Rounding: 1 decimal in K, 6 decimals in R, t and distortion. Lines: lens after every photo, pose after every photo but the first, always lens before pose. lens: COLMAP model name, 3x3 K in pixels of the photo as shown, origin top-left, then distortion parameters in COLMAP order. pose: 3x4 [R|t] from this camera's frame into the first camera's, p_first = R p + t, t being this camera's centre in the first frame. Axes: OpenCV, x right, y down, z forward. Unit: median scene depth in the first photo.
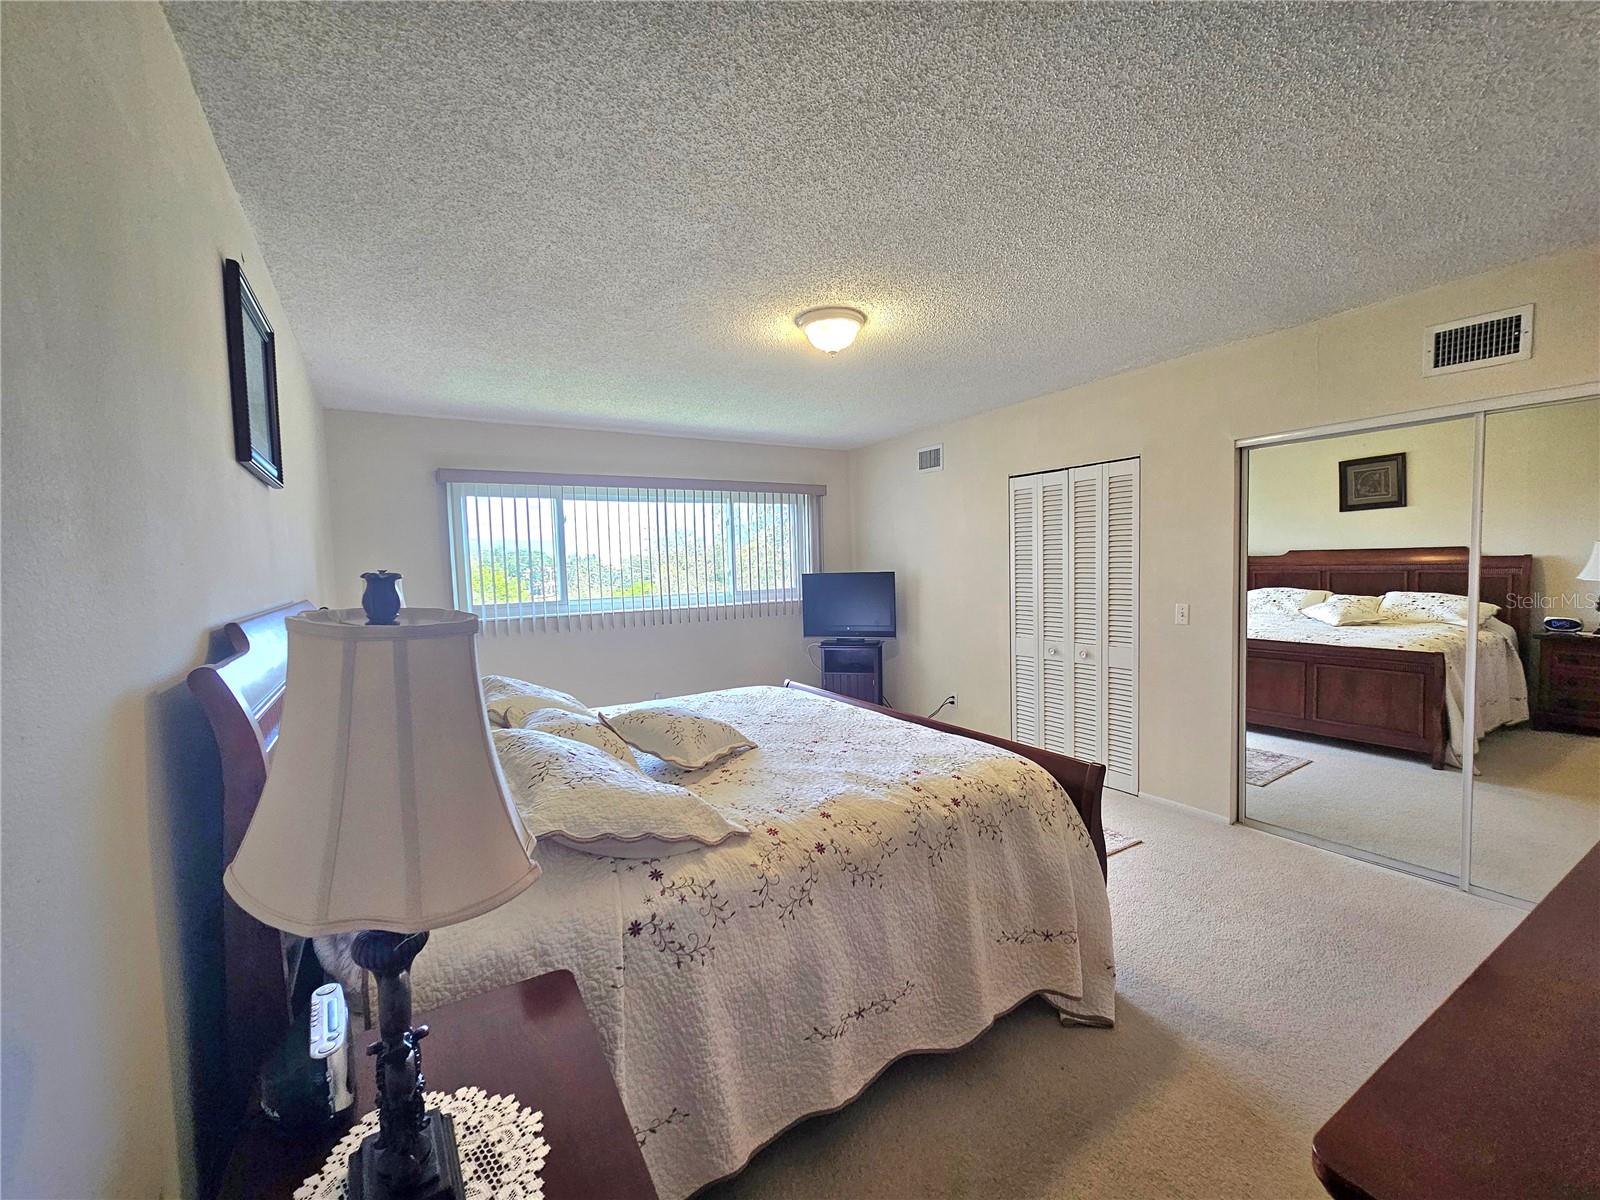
lens RADIAL K [[654.3, 0, 806.4], [0, 654.3, 604.1], [0, 0, 1]] dist [0.000600, 0.000415]
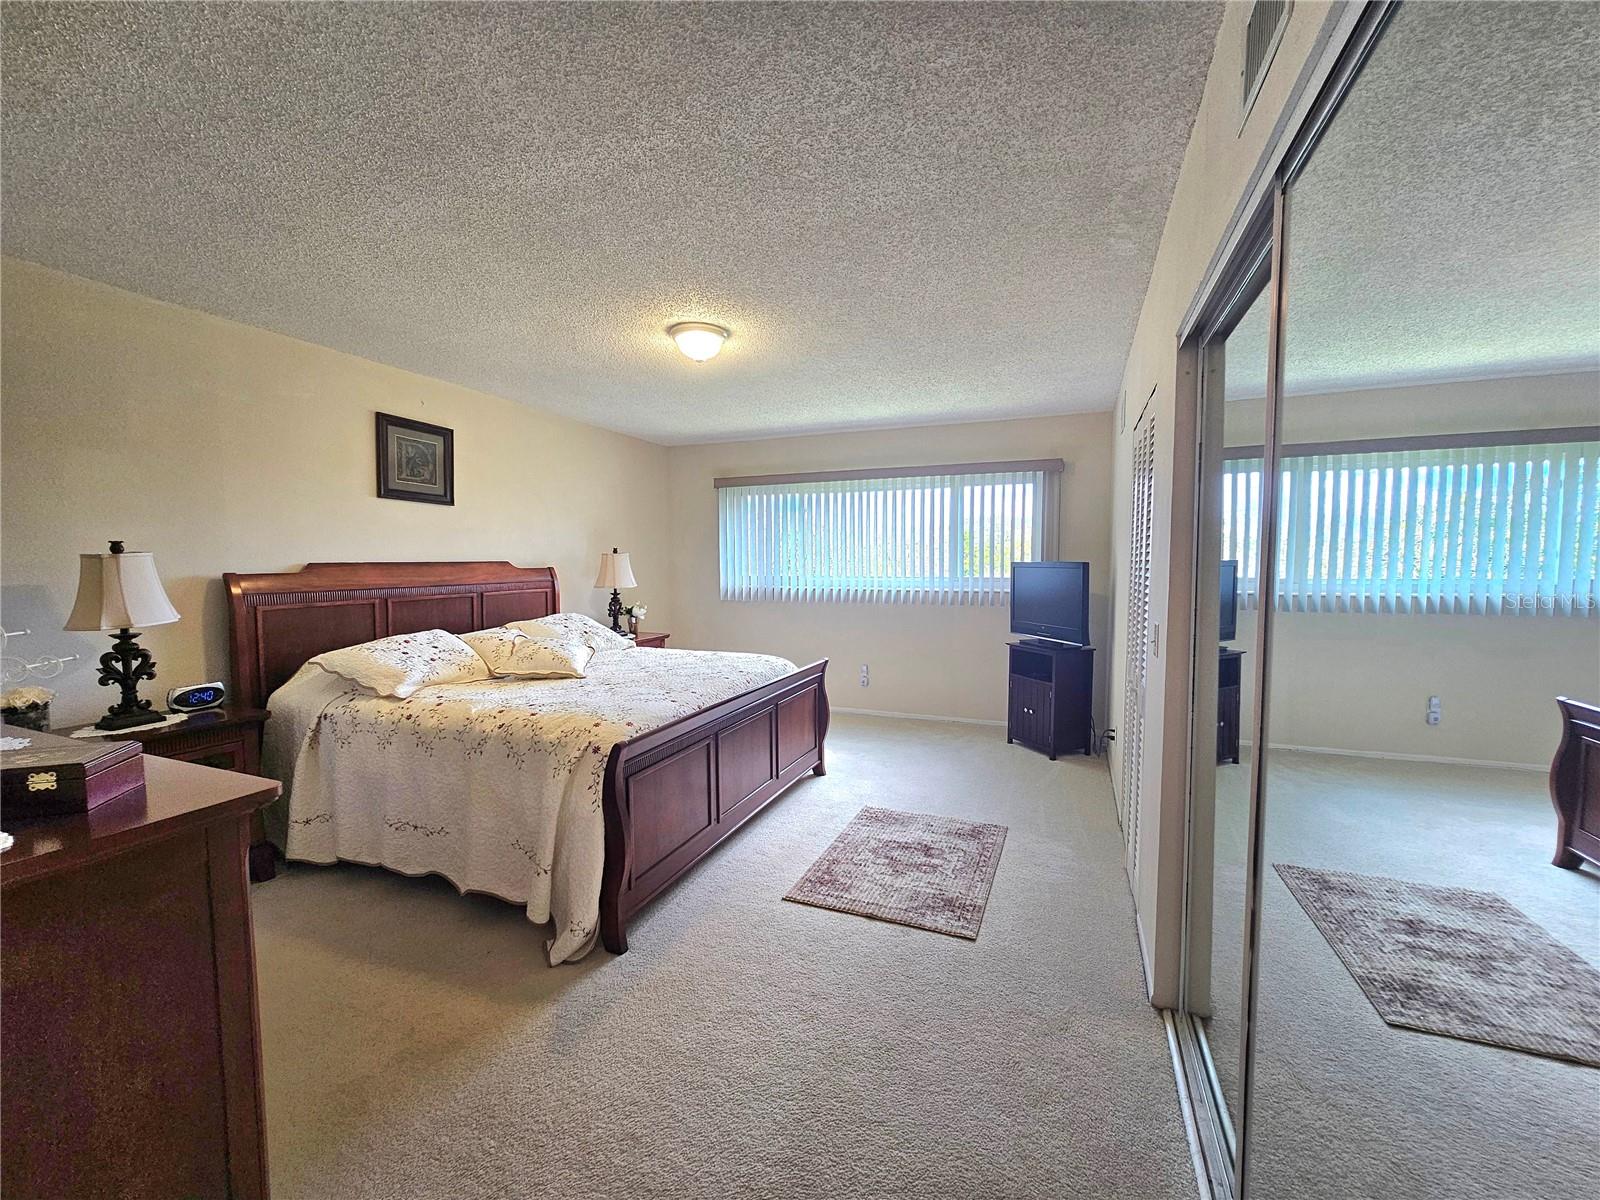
lens RADIAL K [[652.9, 0, 807.5], [0, 652.9, 607.1], [0, 0, 1]] dist [0.001253, -0.000251]
pose [[0.583867, 0.084398, -0.807450, 1.610786], [-0.064911, 0.996251, 0.057195, -0.051161], [0.809250, 0.019018, 0.587156, 0.712482]]
